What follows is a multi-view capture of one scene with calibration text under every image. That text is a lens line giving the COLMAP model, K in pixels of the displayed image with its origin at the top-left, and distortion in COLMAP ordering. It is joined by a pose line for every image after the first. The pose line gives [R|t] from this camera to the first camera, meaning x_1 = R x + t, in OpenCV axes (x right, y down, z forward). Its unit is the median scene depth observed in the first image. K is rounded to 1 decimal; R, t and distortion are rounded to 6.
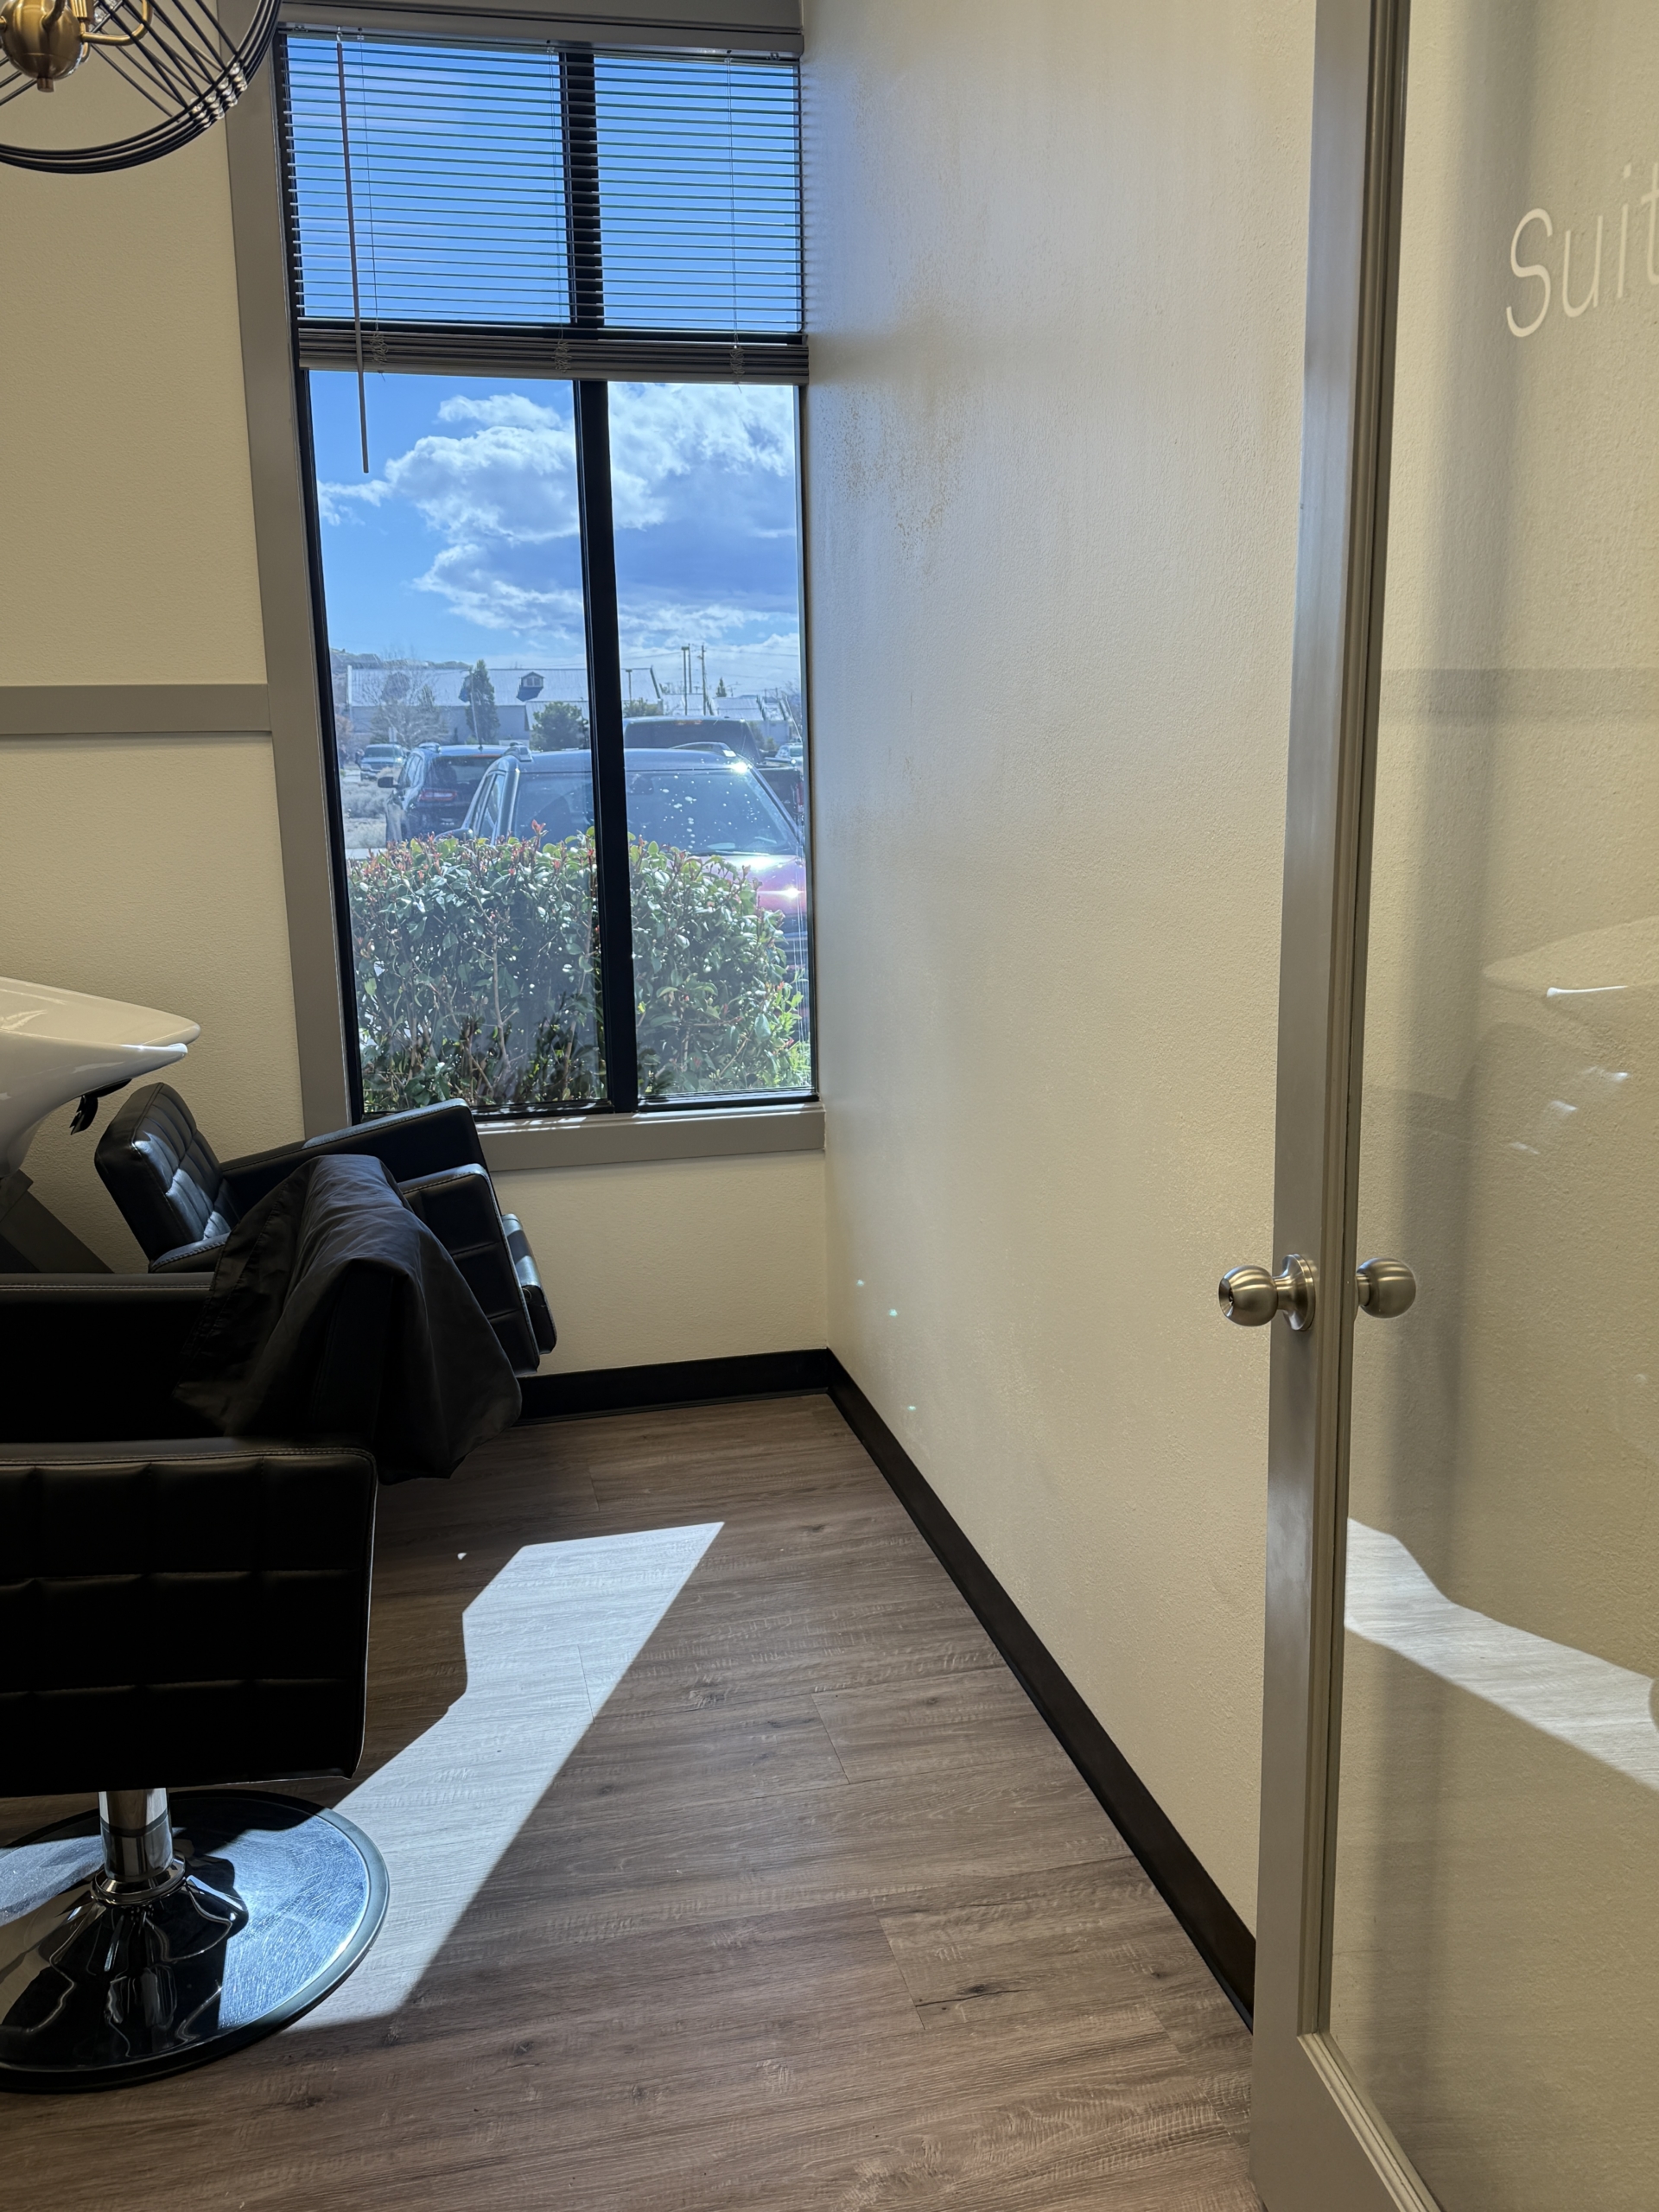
lens RADIAL K [[1869.8, 0, 829.5], [0, 1869.8, 1106.0], [0, 0, 1]] dist [0.011953, 0.006400]
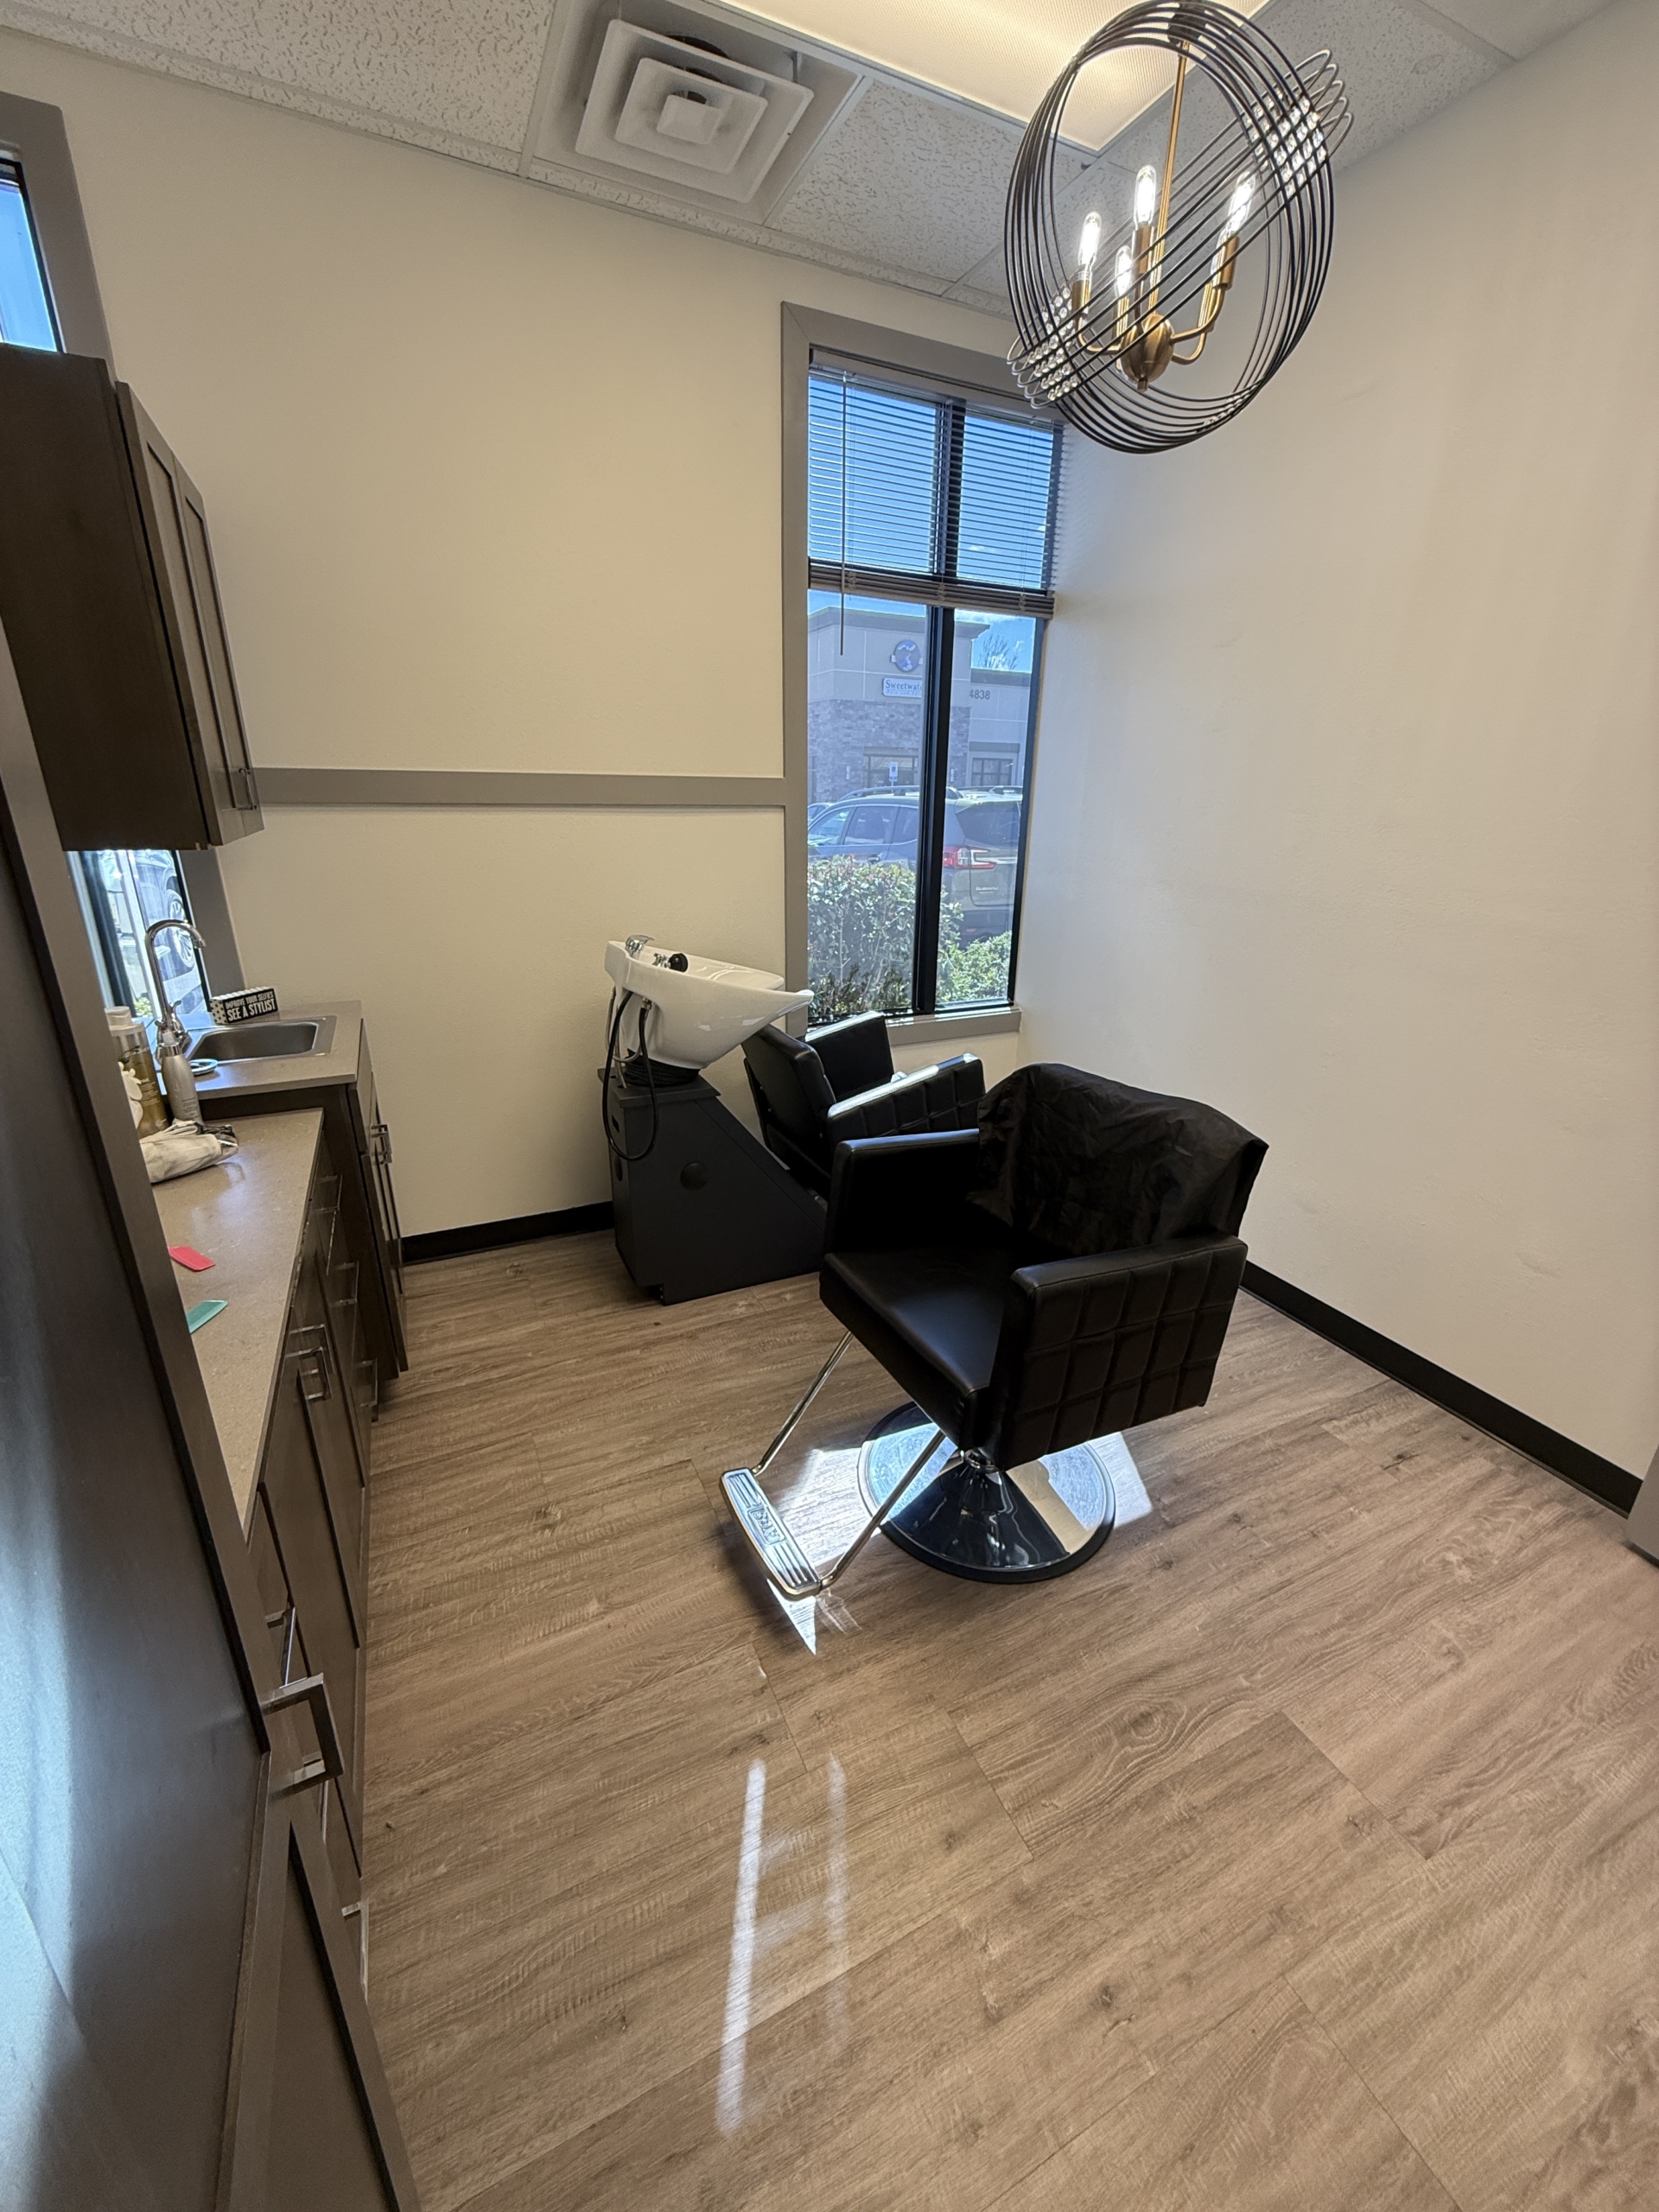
lens RADIAL K [[871.9, 0, 824.7], [0, 871.9, 1095.5], [0, 0, 1]] dist [-0.000082, -0.000035]
pose [[0.977622, -0.043395, 0.205846, -0.445096], [0.016674, 0.991399, 0.129809, -0.035012], [-0.209708, -0.123472, 0.969937, 0.158014]]
